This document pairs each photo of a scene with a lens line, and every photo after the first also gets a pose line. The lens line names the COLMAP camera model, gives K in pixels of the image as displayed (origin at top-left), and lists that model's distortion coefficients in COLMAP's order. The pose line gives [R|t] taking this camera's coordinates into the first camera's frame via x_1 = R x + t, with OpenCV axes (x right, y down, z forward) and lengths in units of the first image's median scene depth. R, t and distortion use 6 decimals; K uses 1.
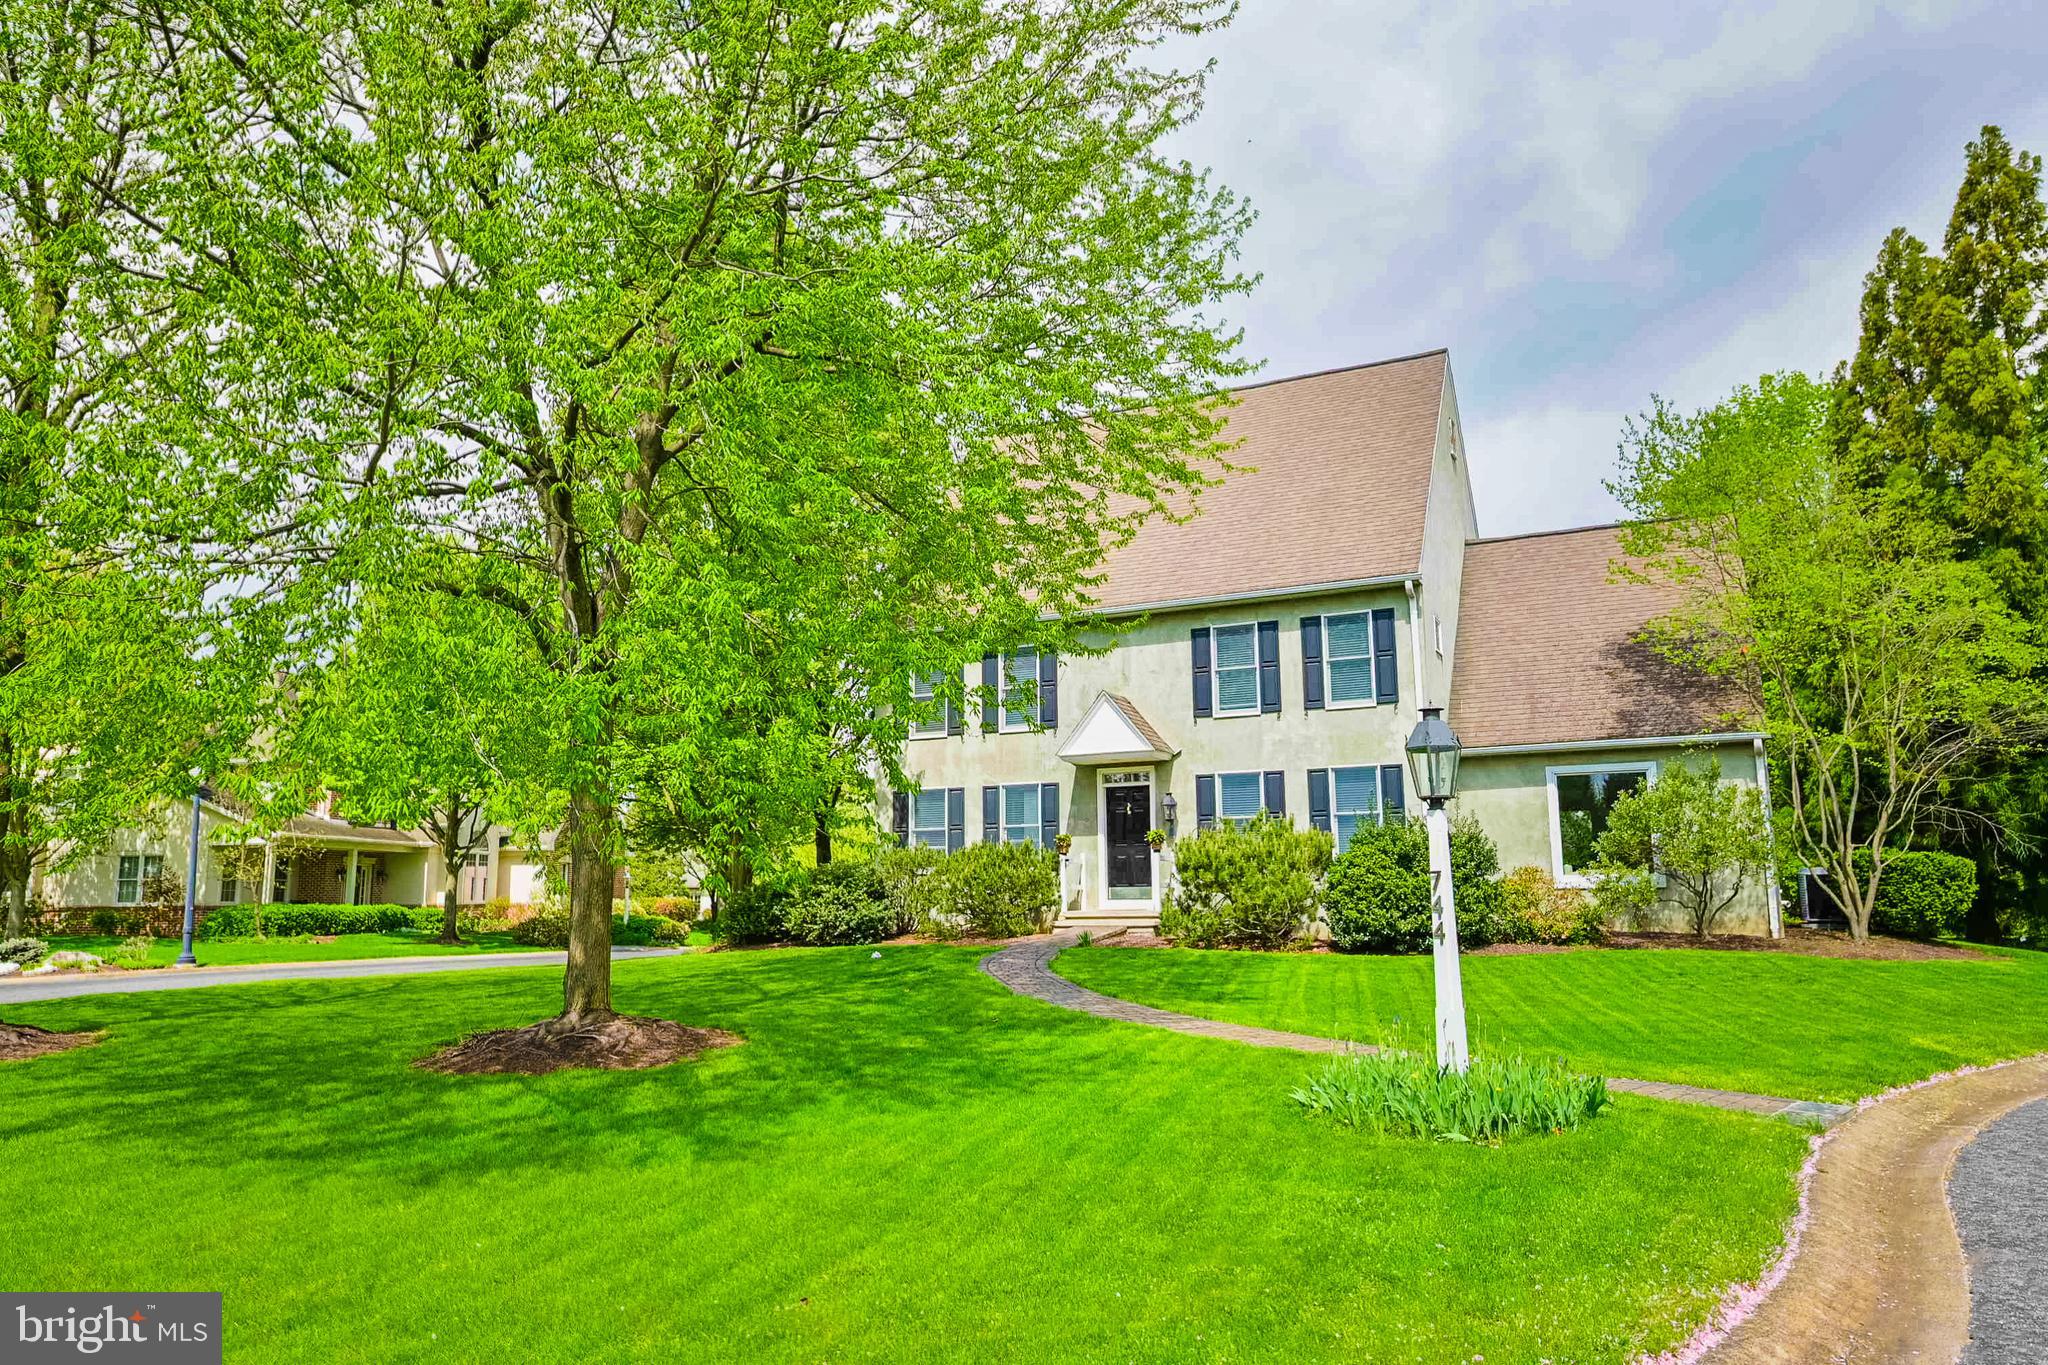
lens RADIAL K [[1371.5, 0, 1033.2], [0, 1371.5, 679.5], [0, 0, 1]] dist [0.001941, -0.003964]
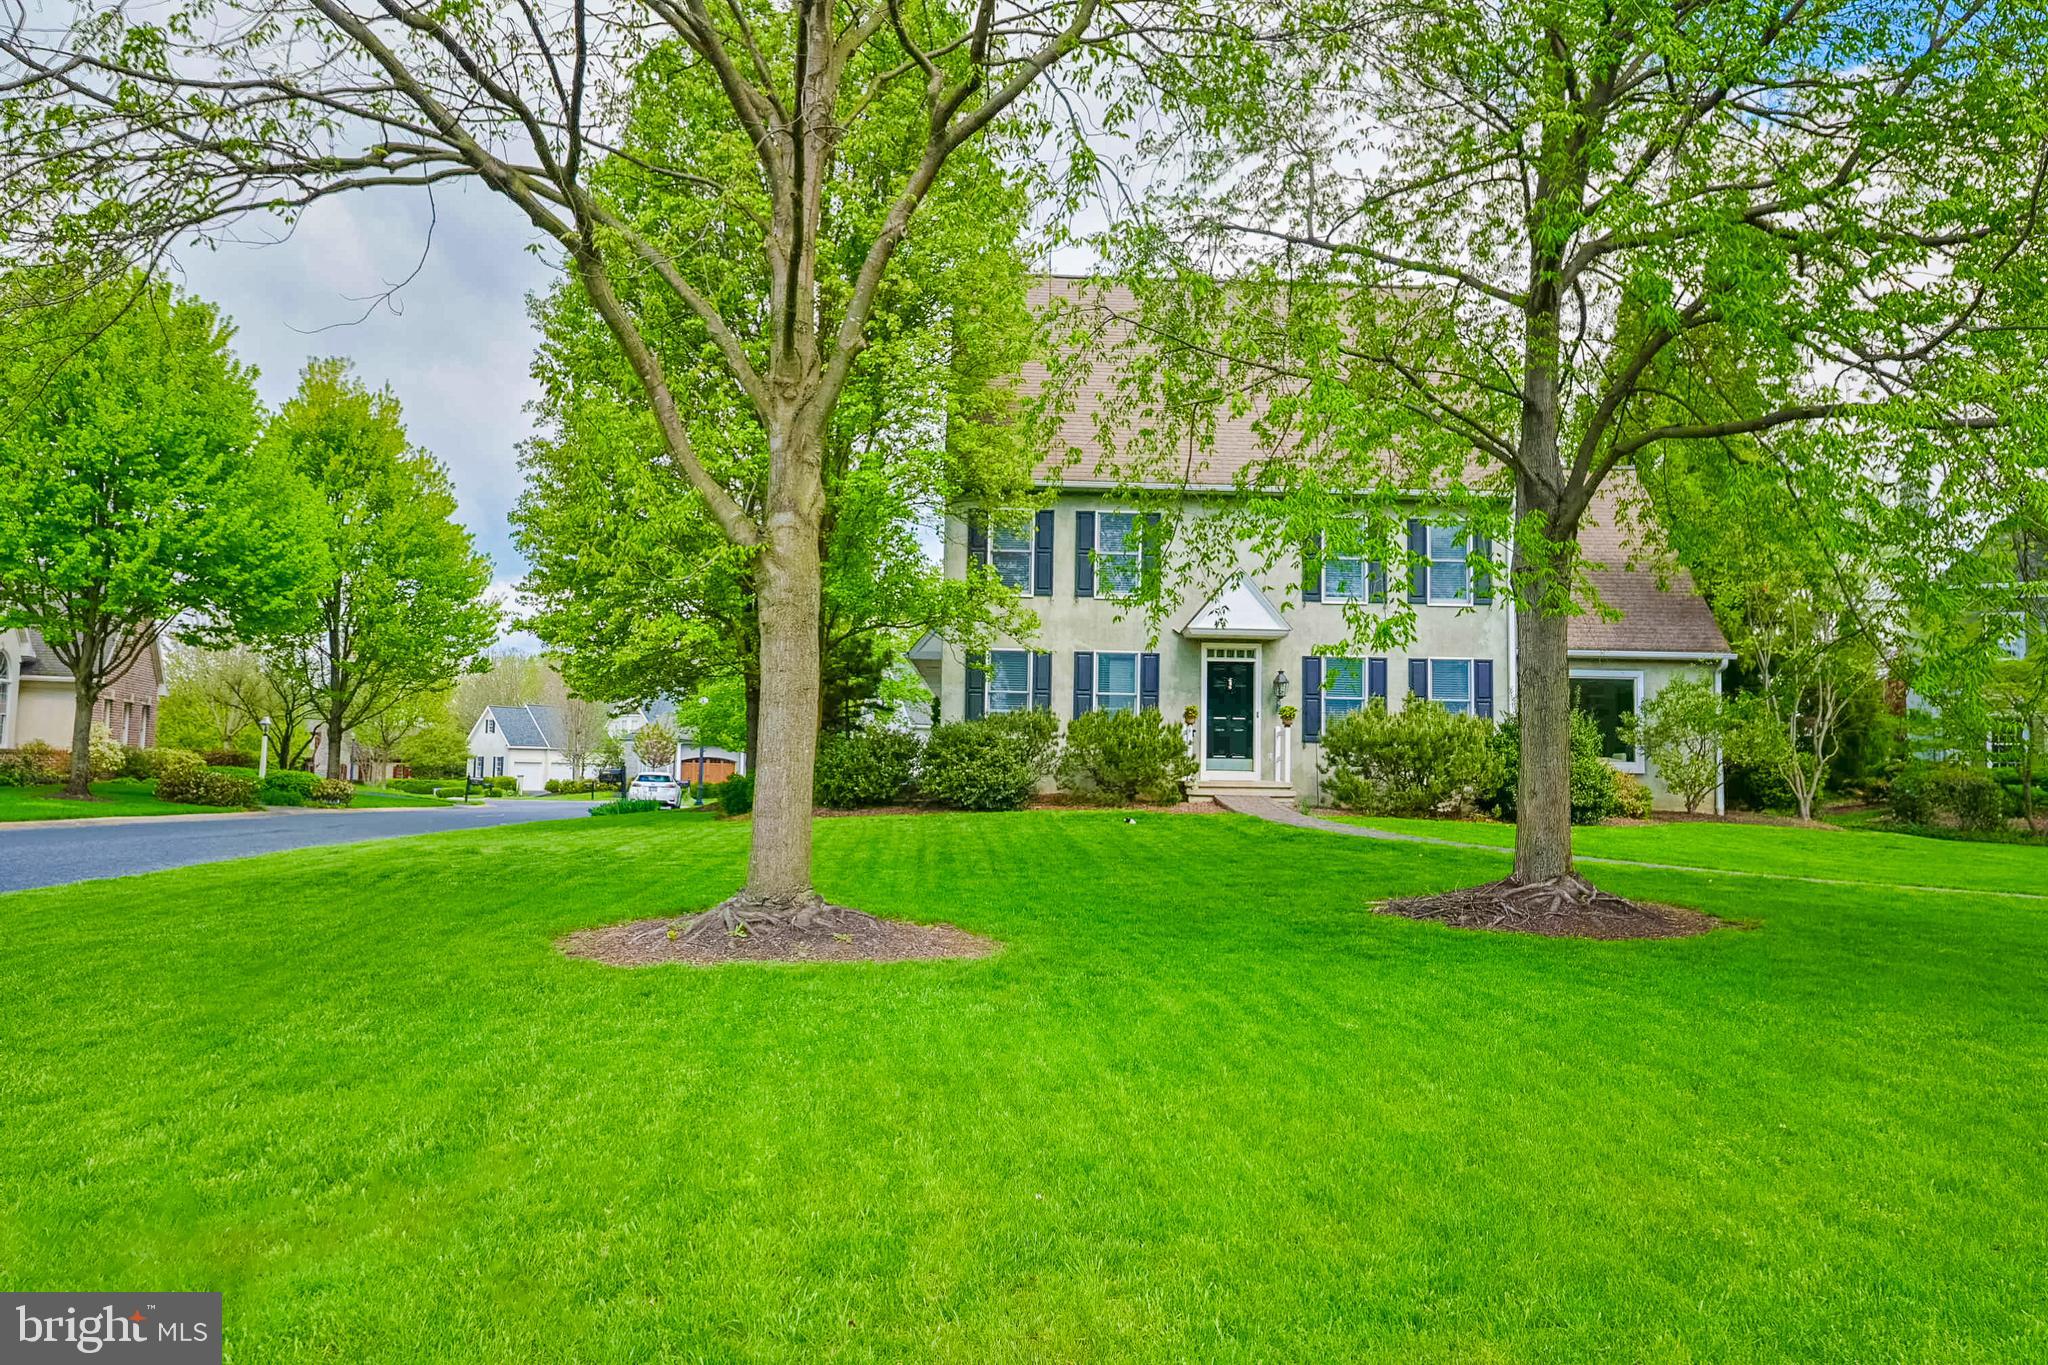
lens RADIAL K [[1248.1, 0, 1028.5], [0, 1248.1, 682.2], [0, 0, 1]] dist [0.008708, 0.001104]
pose [[0.878975, 0.060108, 0.473065, -0.625576], [-0.103412, 0.992444, 0.066043, 0.057341], [-0.465520, -0.106971, 0.878549, 0.298969]]
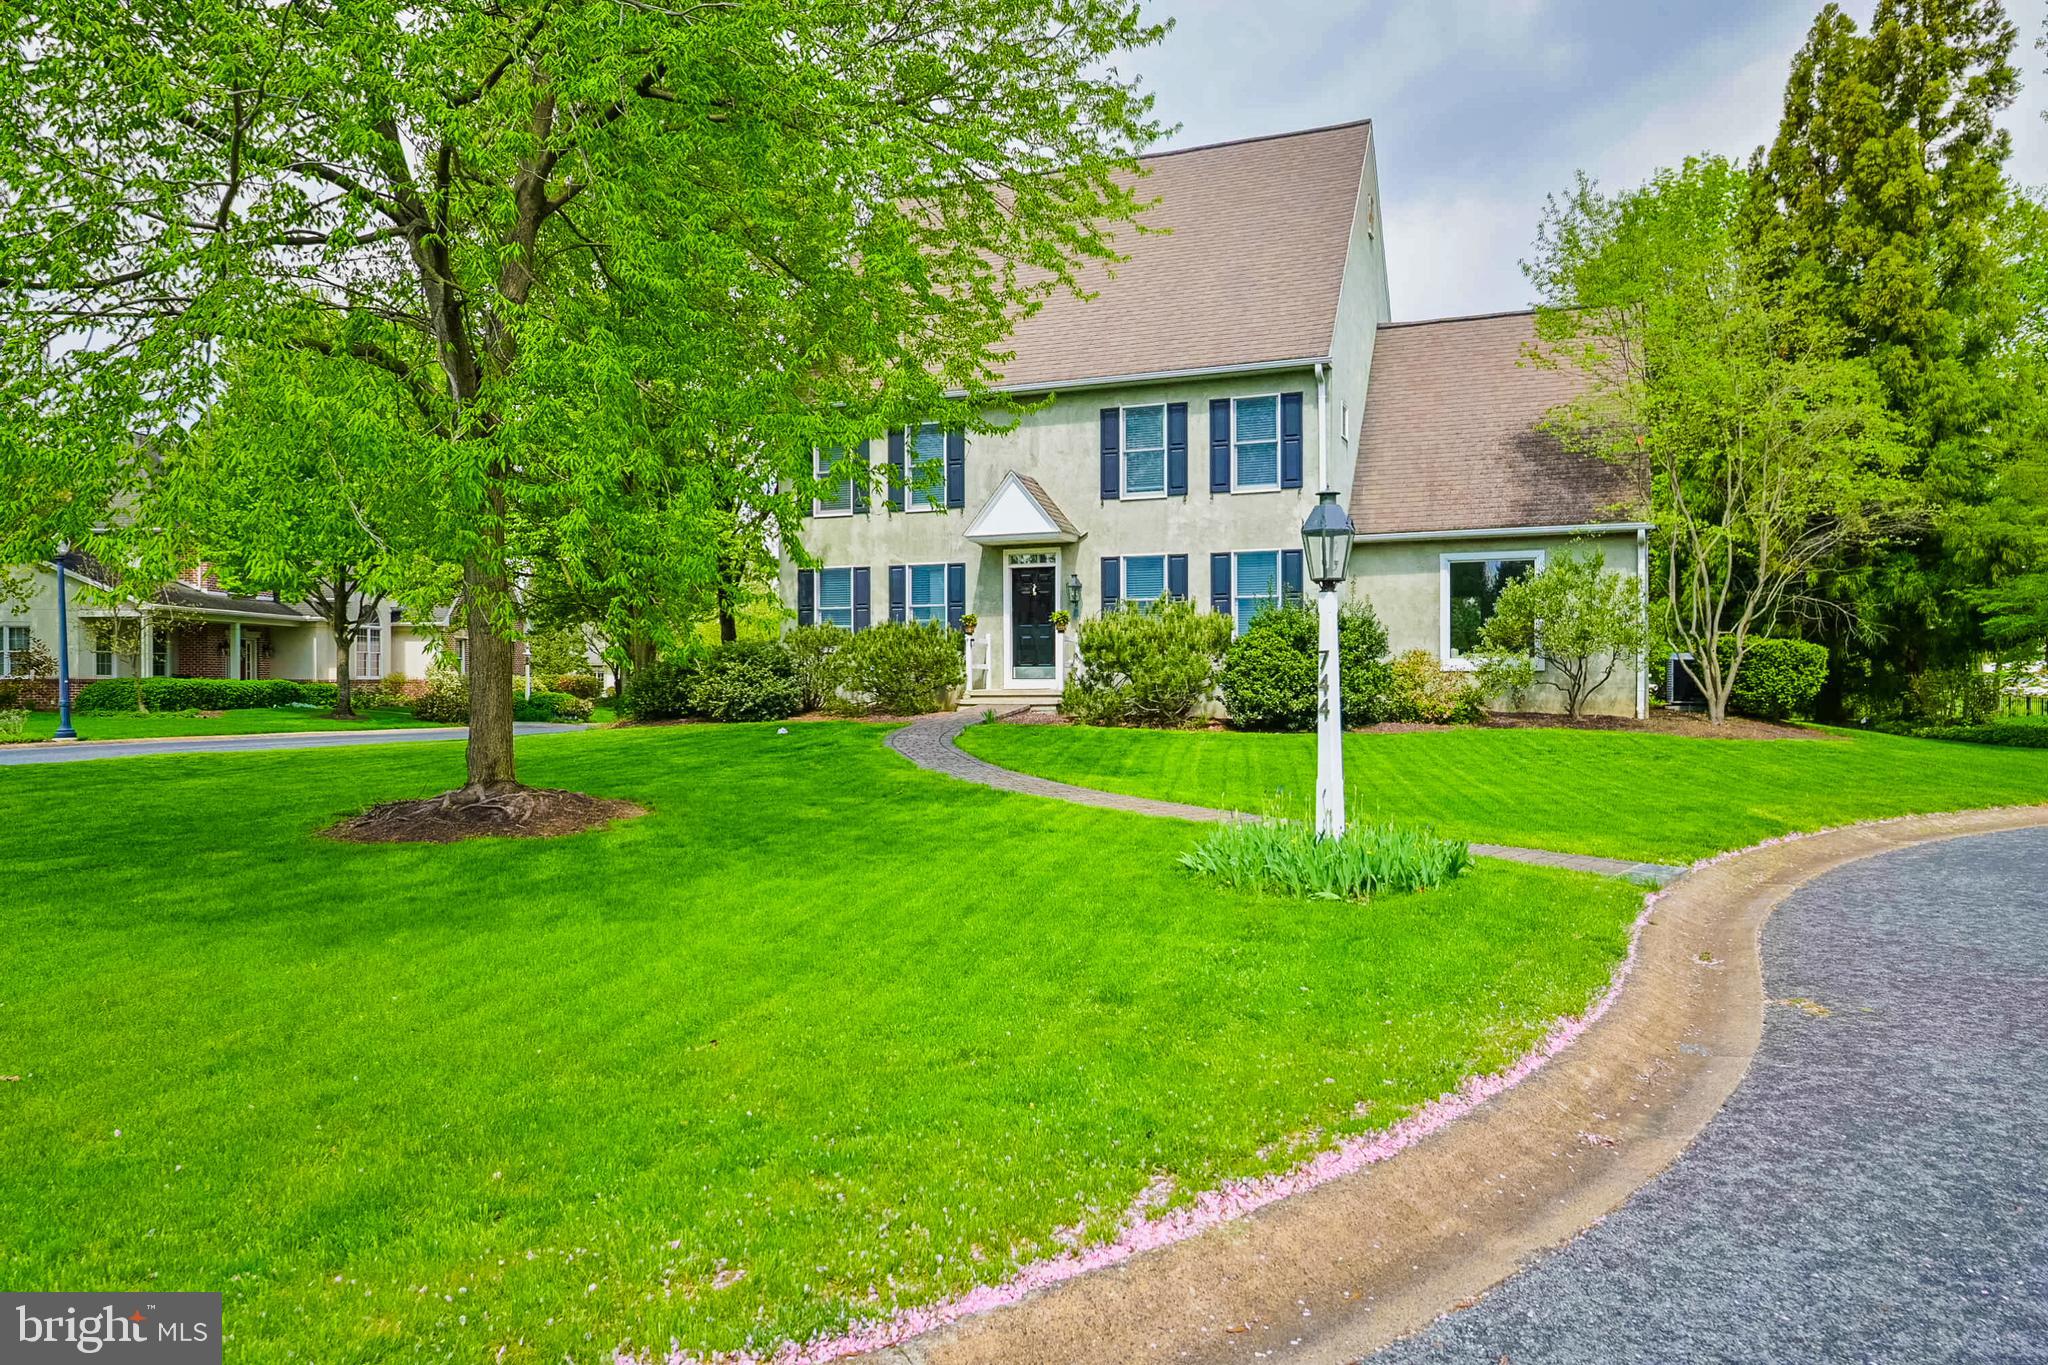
lens RADIAL K [[1371.5, 0, 1046.6], [0, 1371.5, 698.7], [0, 0, 1]] dist [0.001941, -0.003964]
pose [[0.997009, 0.005498, 0.077095, 0.001785], [-0.018653, 0.985099, 0.170975, 0.000686], [-0.075006, -0.171902, 0.982254, -0.004747]]
